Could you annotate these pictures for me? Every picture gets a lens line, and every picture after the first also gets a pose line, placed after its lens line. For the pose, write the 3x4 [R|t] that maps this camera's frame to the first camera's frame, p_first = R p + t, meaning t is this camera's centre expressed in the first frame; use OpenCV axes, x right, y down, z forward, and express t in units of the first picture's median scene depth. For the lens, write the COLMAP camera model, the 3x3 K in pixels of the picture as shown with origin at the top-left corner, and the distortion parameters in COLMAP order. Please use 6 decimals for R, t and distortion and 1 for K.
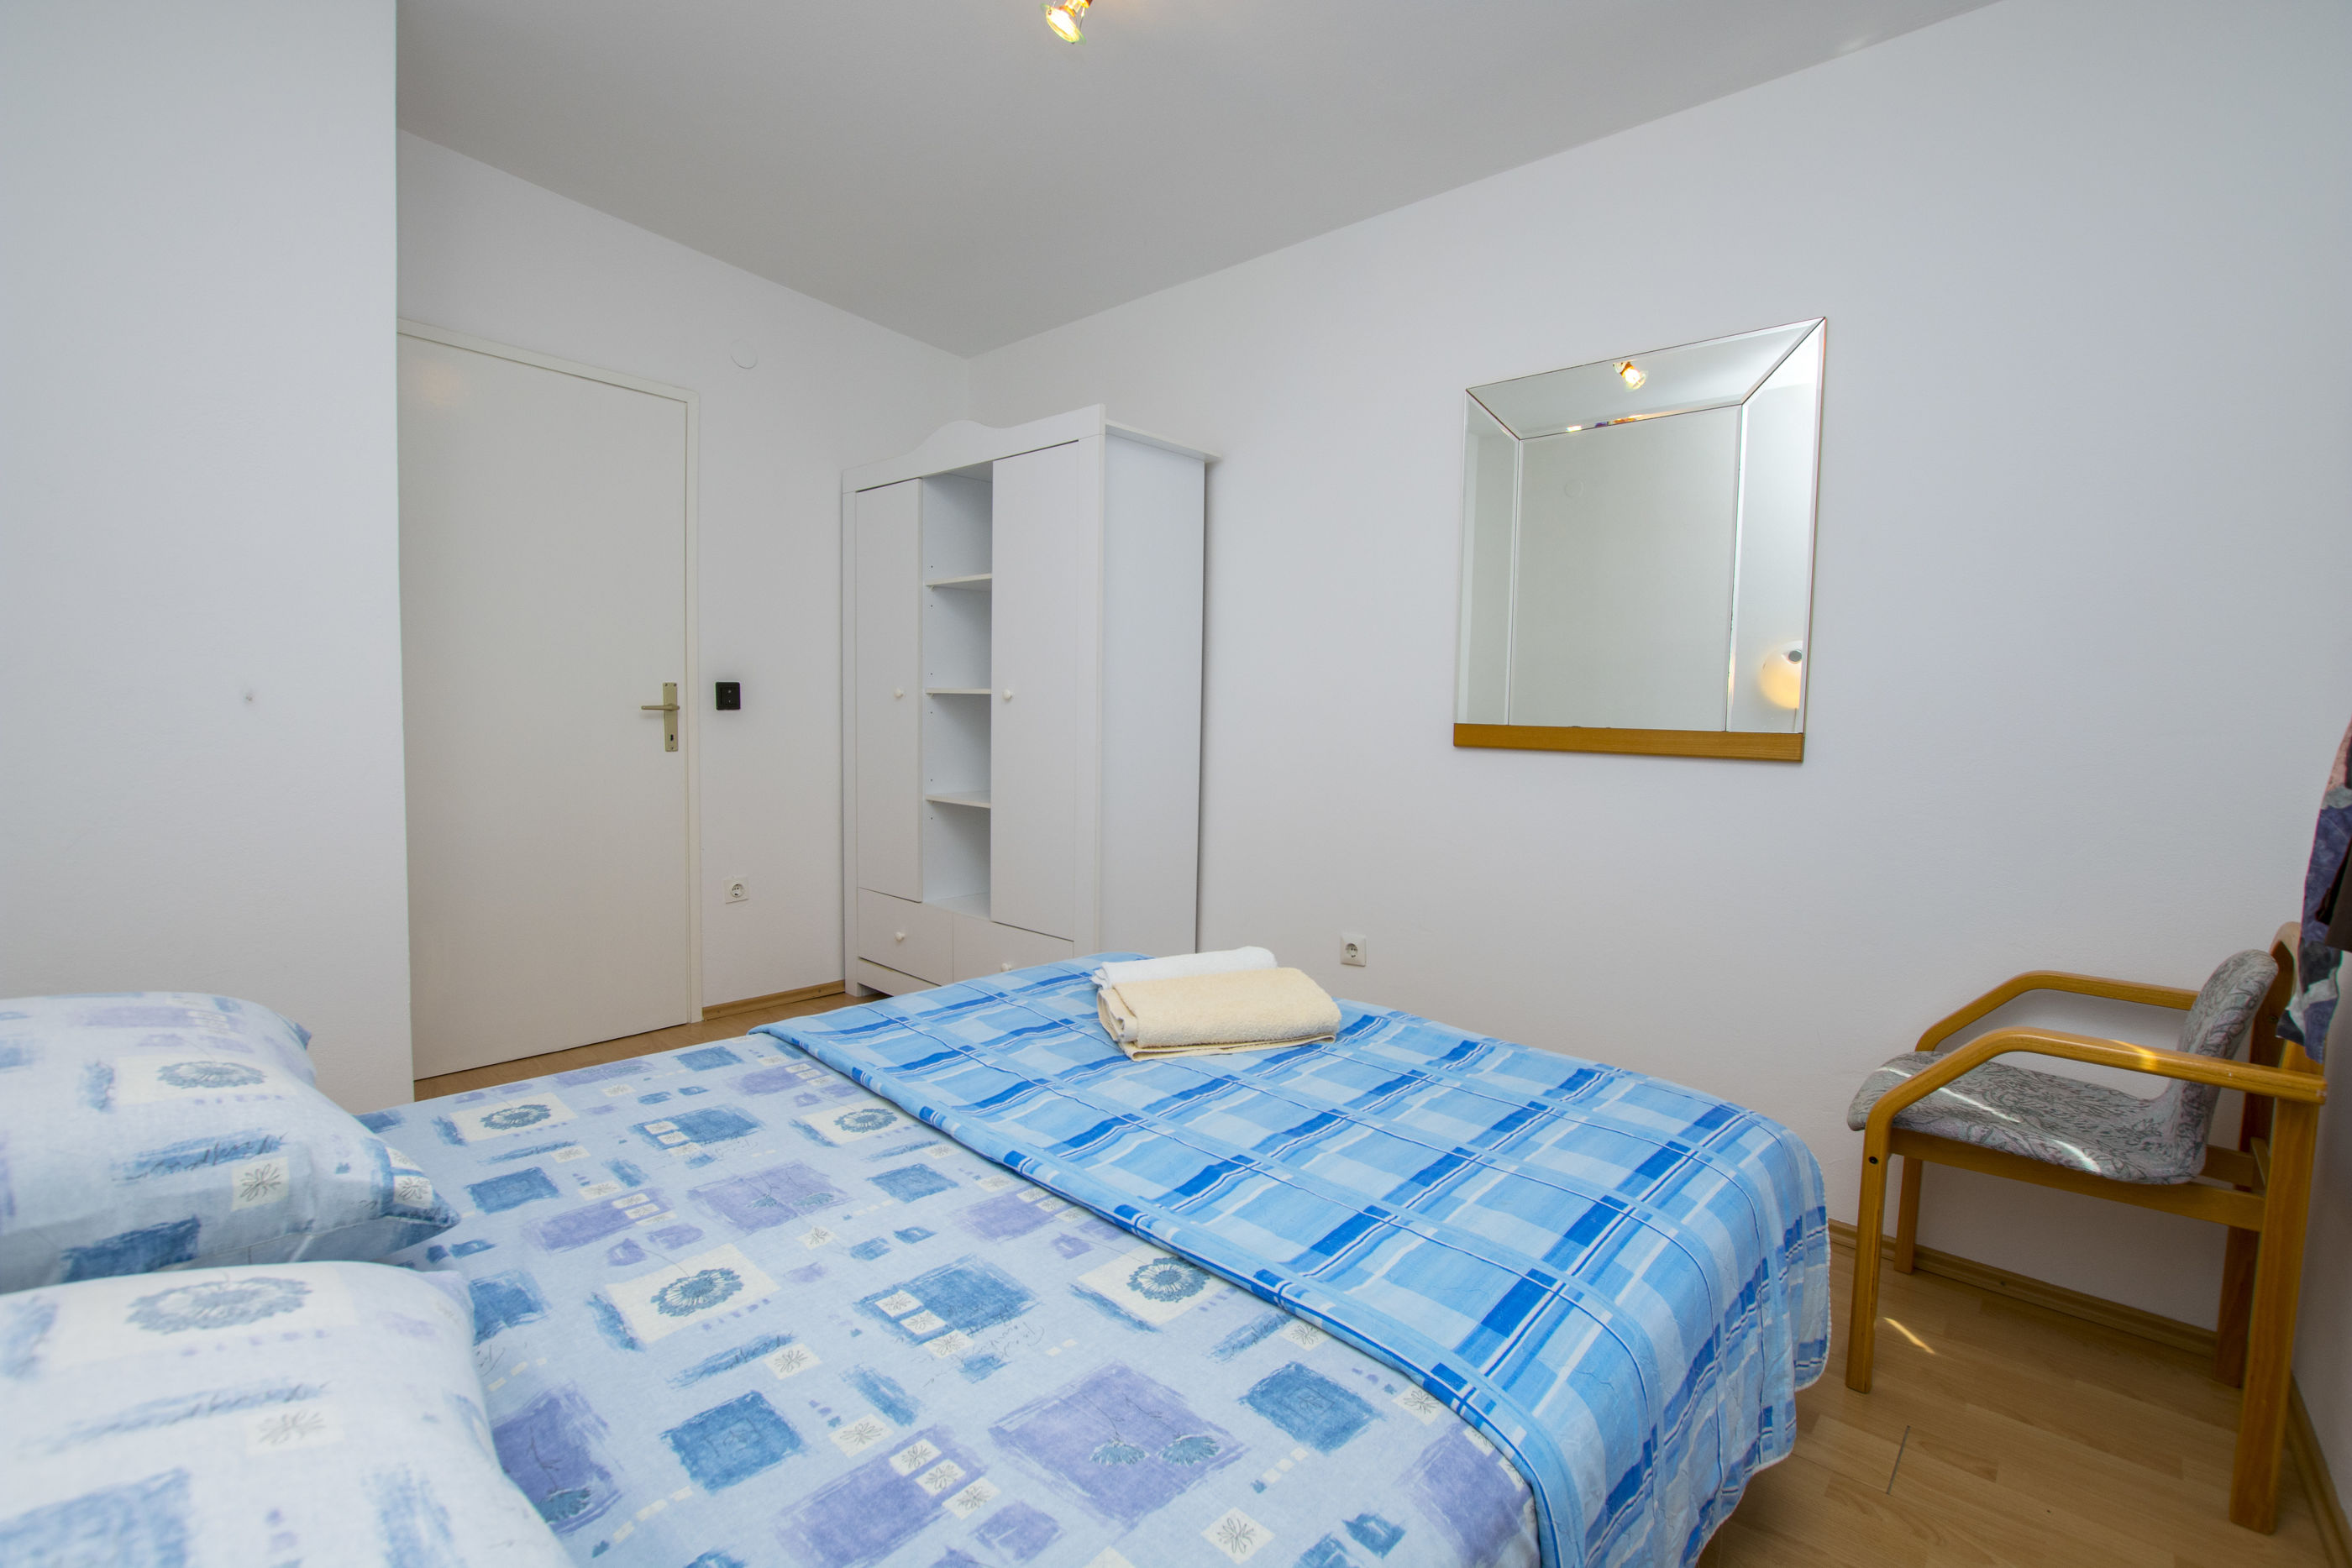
lens RADIAL K [[1029.9, 0, 1176.7], [0, 1029.9, 774.4], [0, 0, 1]] dist [-0.028995, 0.000236]
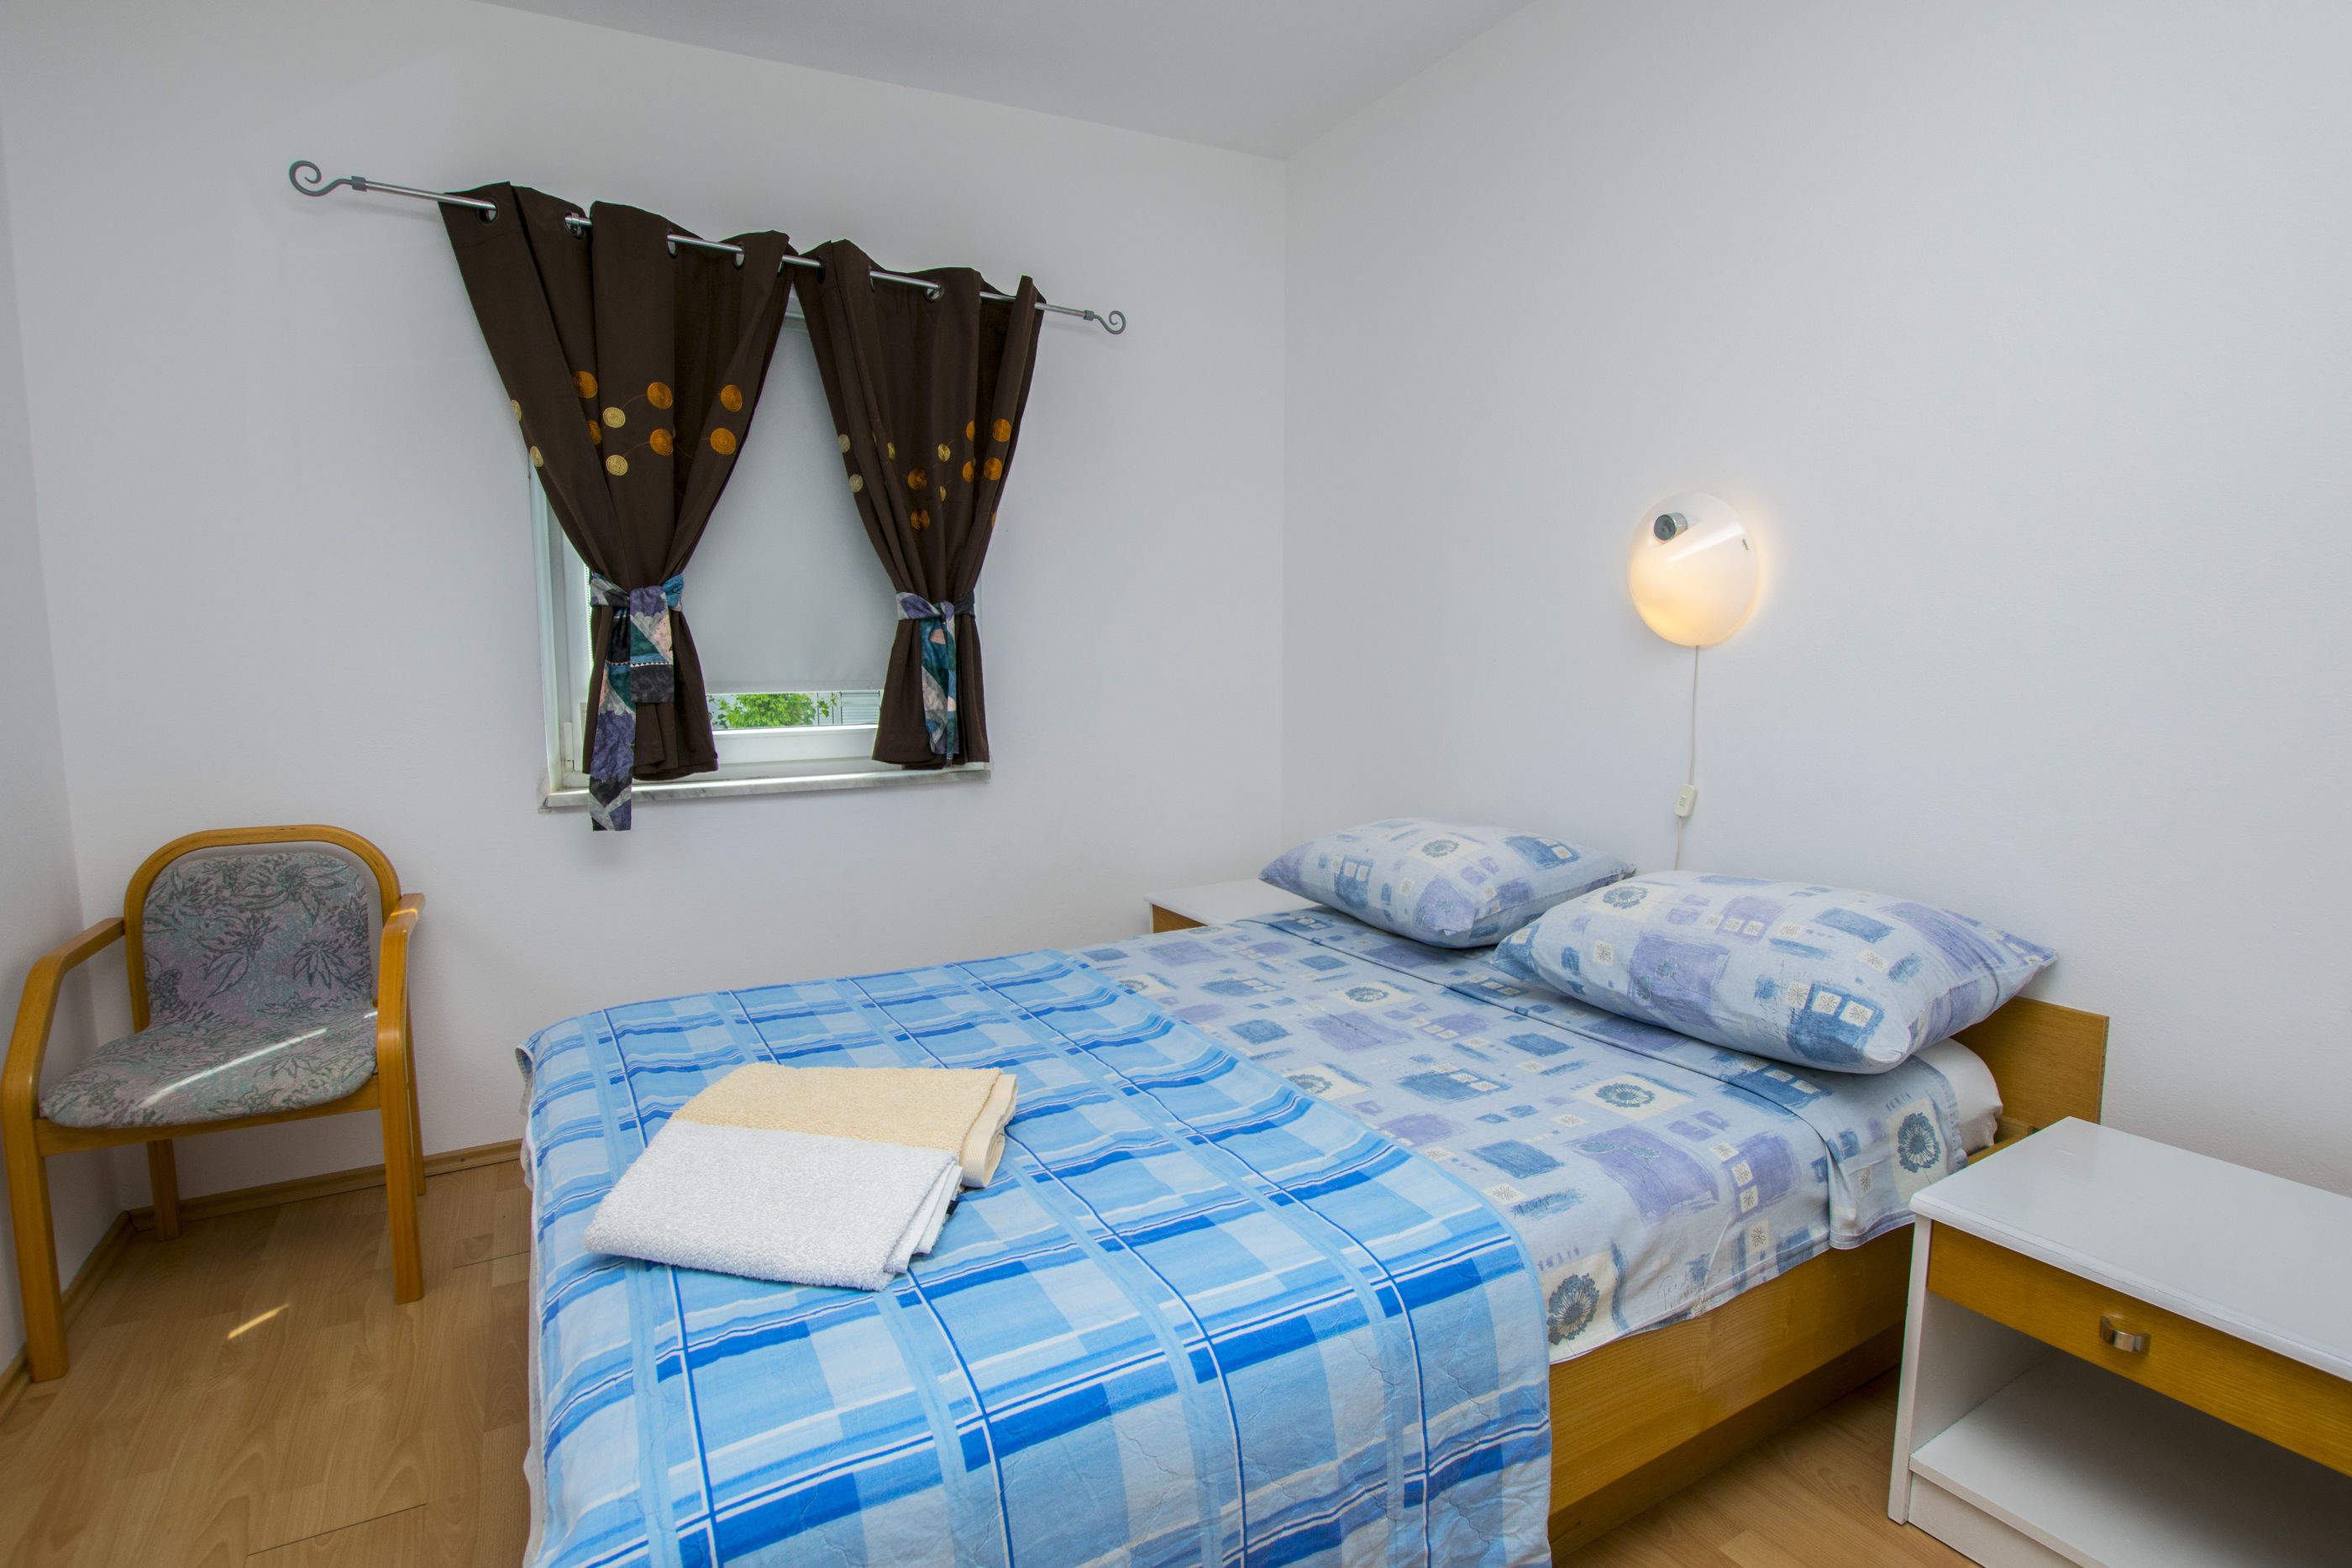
lens RADIAL K [[1029.9, 0, 1176.2], [0, 1029.9, 774.6], [0, 0, 1]] dist [-0.028995, 0.000236]
pose [[-0.950403, -0.062314, 0.304713, -0.518331], [-0.004493, 0.982372, 0.186883, -0.196711], [-0.310987, 0.176245, -0.933930, 2.134453]]
